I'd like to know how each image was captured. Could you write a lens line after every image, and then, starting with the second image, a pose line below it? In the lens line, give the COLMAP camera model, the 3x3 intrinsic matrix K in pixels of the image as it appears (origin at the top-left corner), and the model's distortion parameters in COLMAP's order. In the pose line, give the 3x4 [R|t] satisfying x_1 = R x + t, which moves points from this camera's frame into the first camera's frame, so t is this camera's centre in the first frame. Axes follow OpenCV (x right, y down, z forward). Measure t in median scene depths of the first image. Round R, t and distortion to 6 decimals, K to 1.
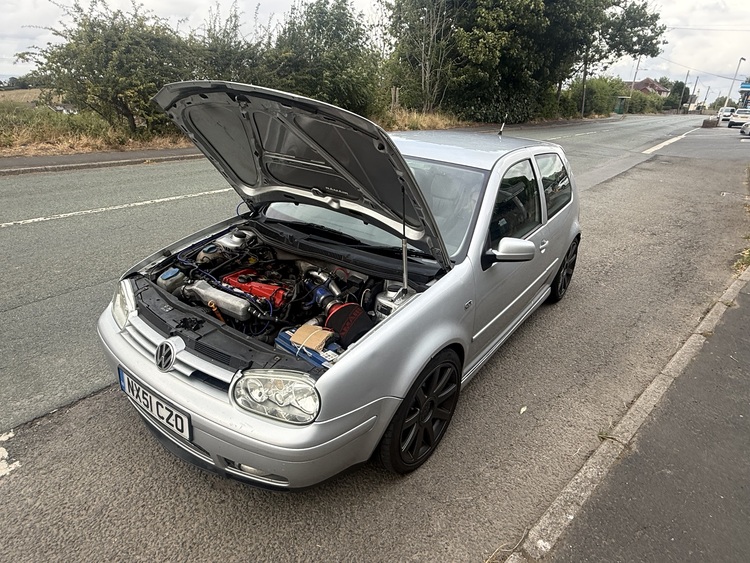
lens RADIAL K [[458.8, 0, 375.0], [0, 458.8, 281.5], [0, 0, 1]] dist [-0.000176, -0.000747]
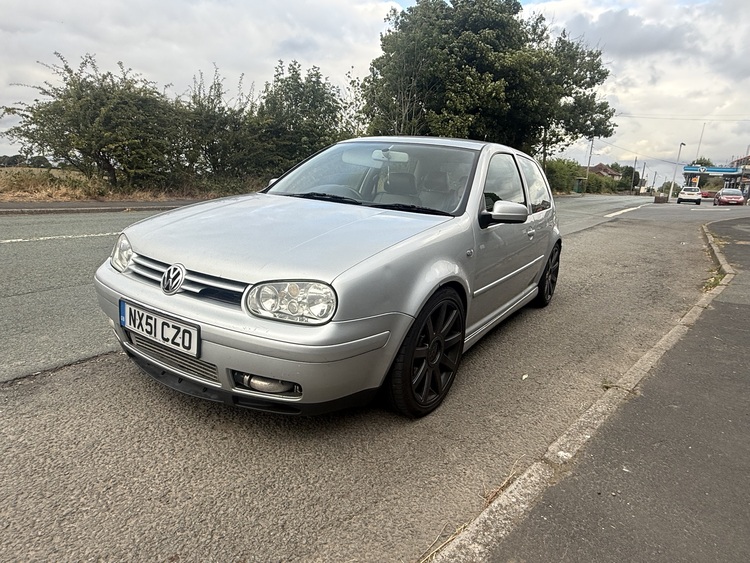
lens RADIAL K [[463.1, 0, 378.5], [0, 463.1, 283.5], [0, 0, 1]] dist [-0.002040, 0.000201]
pose [[0.997968, -0.005821, 0.063447, -0.040837], [0.015851, 0.987191, -0.158753, 0.170101], [-0.061710, 0.159436, 0.985278, -0.001428]]
